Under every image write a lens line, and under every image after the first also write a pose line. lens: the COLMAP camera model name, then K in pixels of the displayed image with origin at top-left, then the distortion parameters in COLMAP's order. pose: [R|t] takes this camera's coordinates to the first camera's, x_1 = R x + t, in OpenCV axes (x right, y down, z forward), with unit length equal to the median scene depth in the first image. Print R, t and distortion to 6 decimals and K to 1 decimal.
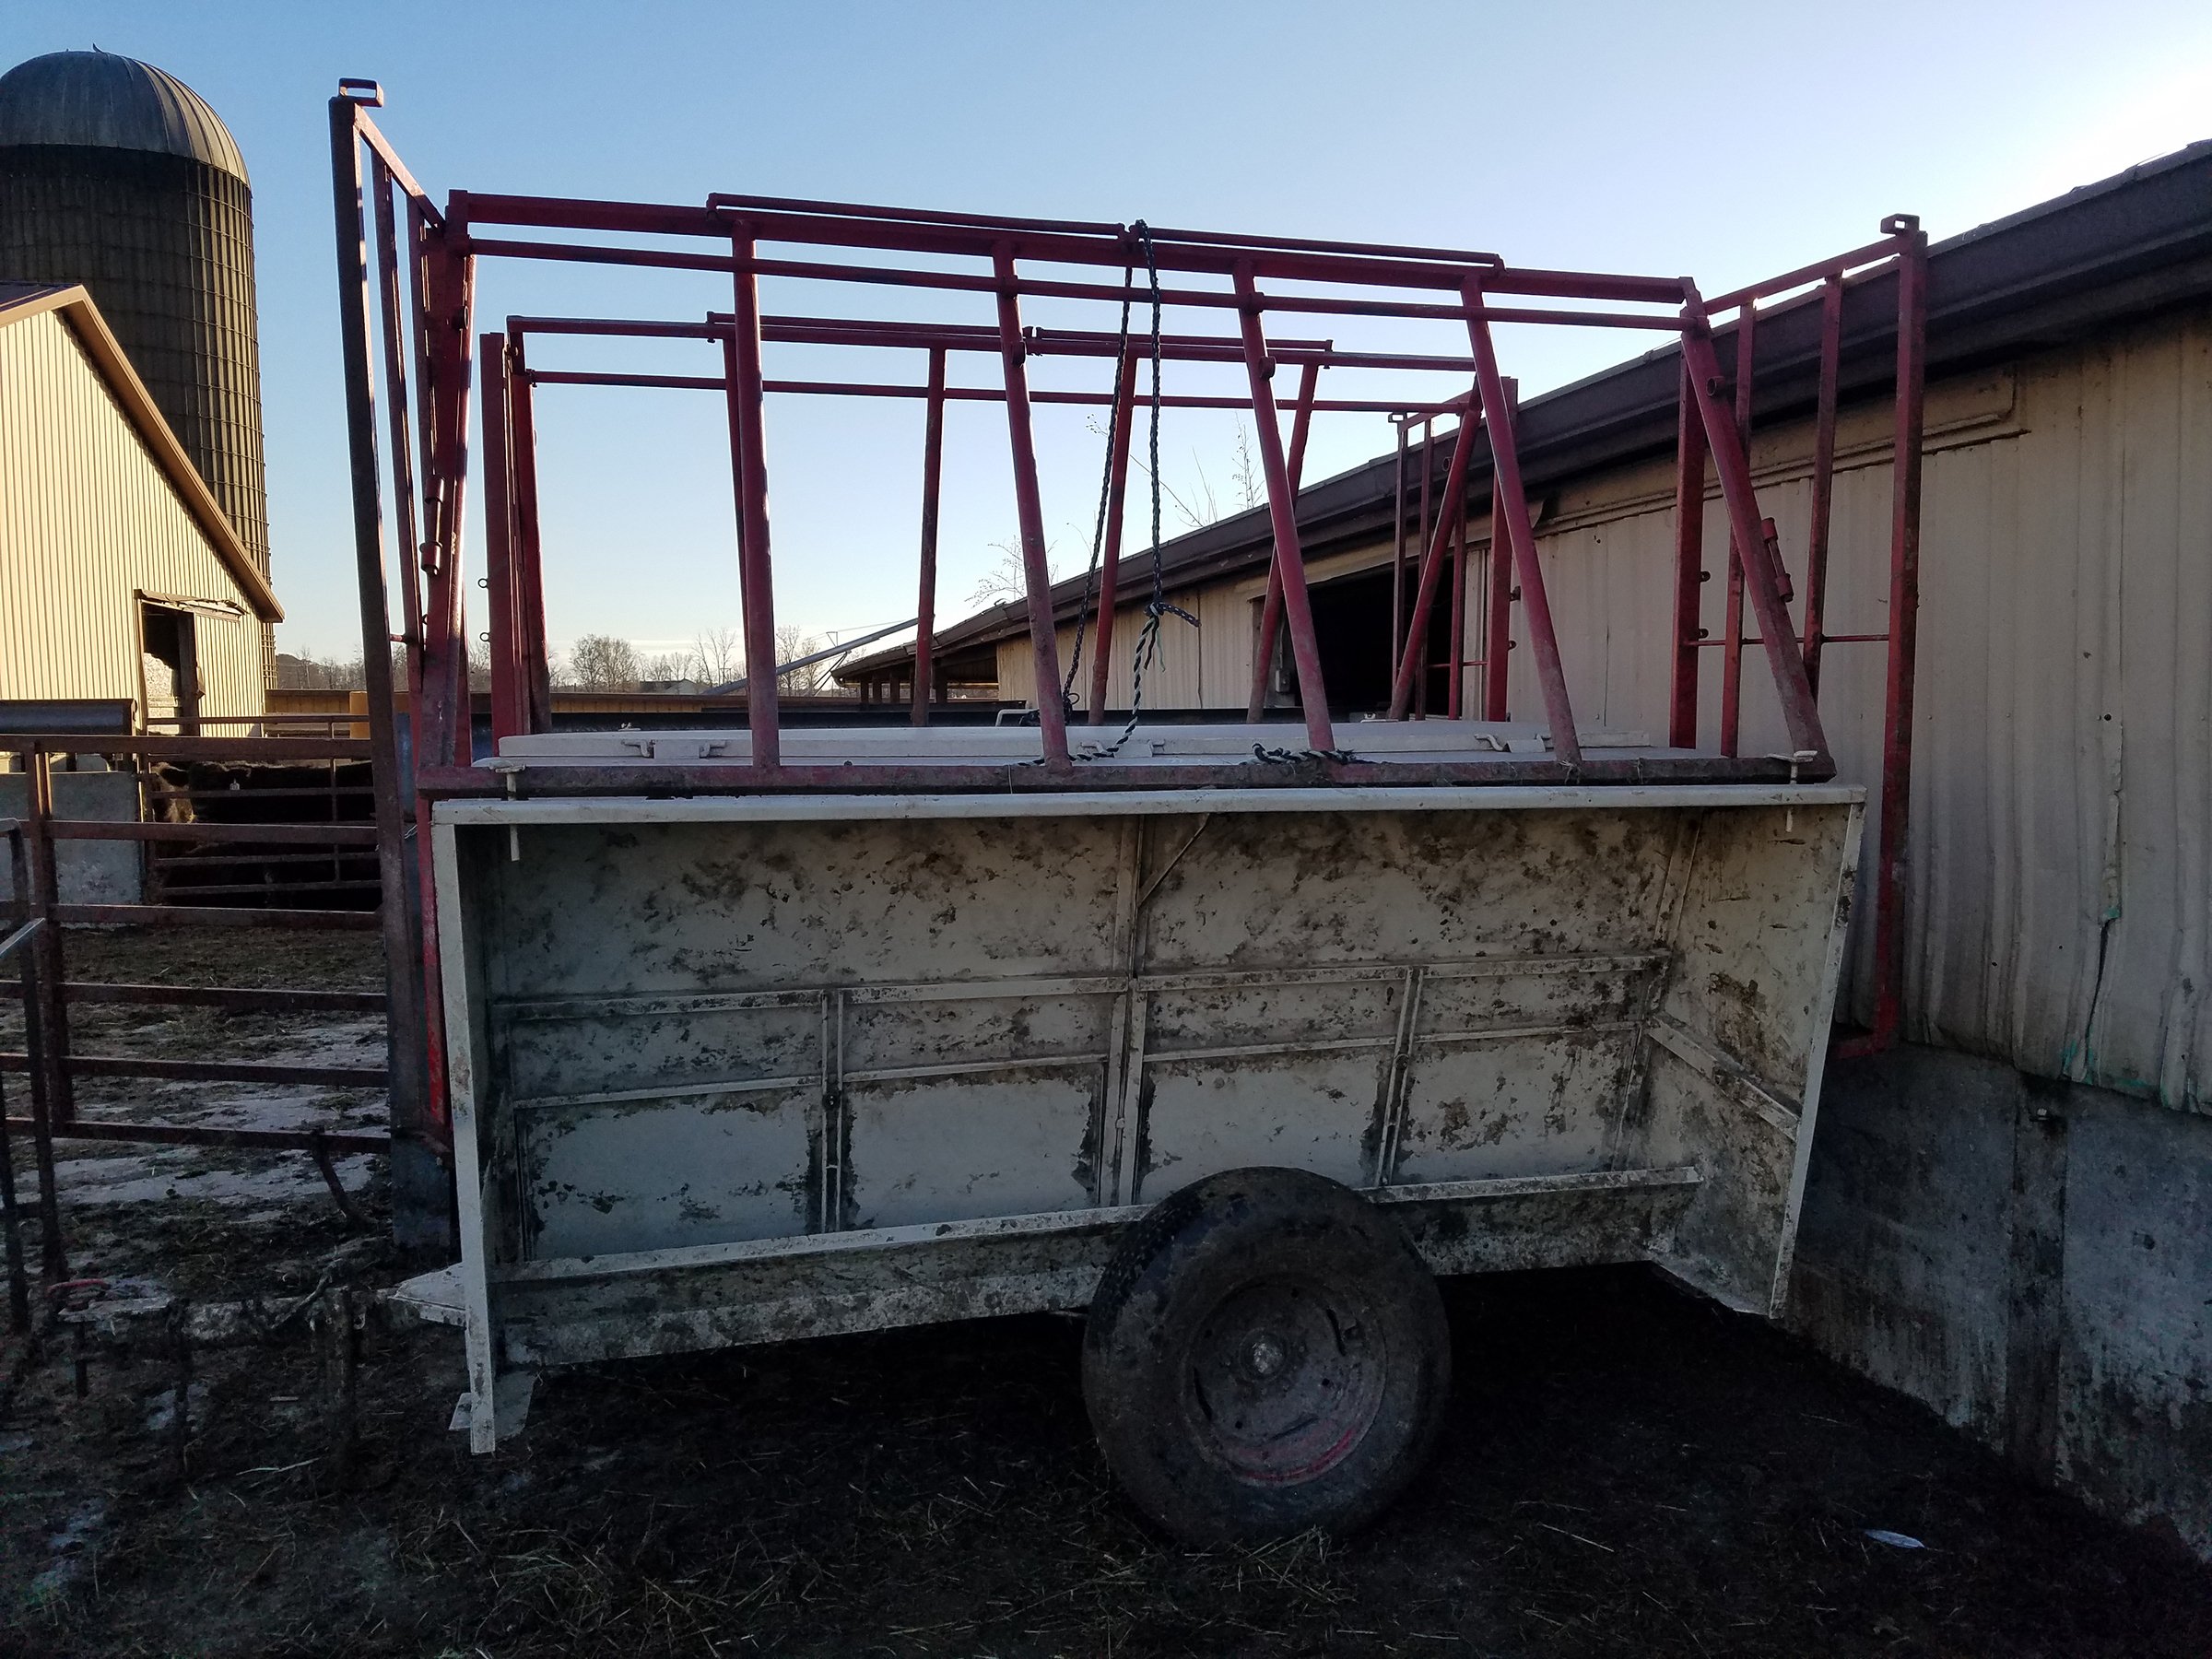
lens RADIAL K [[1819.2, 0, 1129.0], [0, 1819.2, 861.9], [0, 0, 1]] dist [-0.001389, -0.009509]
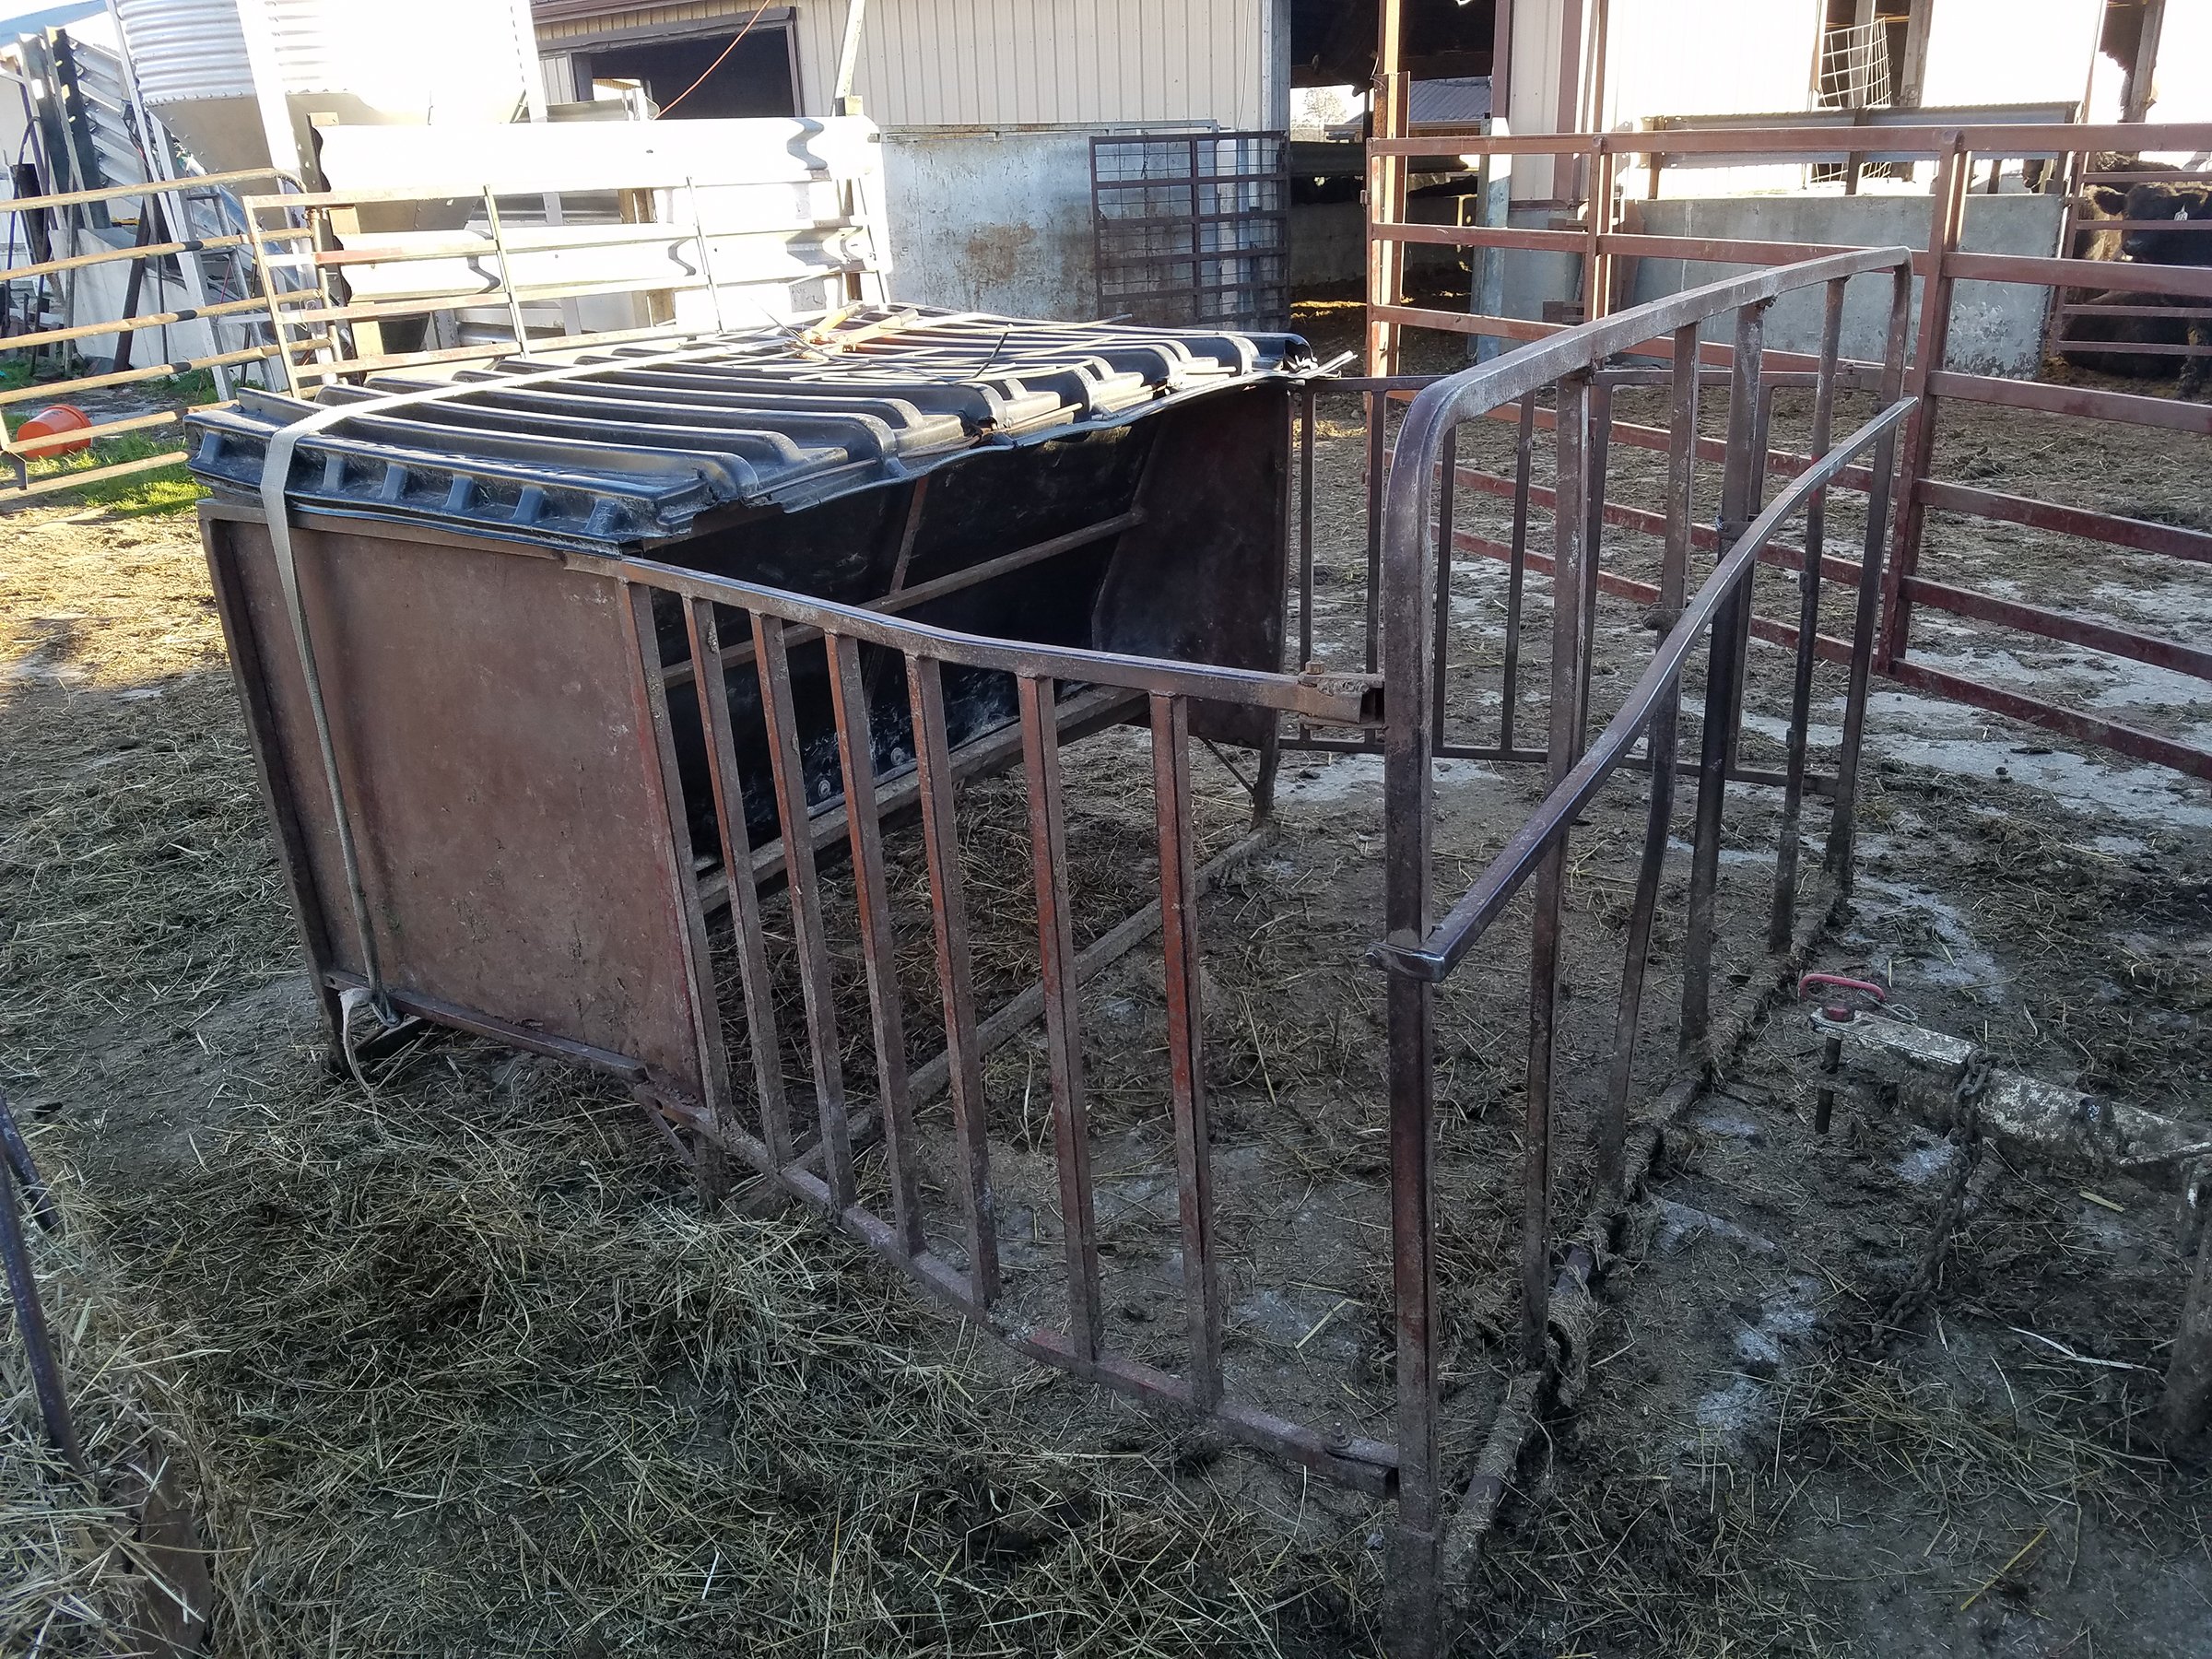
lens RADIAL K [[1819.2, 0, 1129.0], [0, 1819.2, 861.9], [0, 0, 1]] dist [-0.001389, -0.009509]
pose [[0.585422, 0.296797, -0.754448, -0.160661], [-0.061970, 0.944240, 0.323375, -0.006523], [0.808357, -0.142557, 0.571171, 0.272709]]
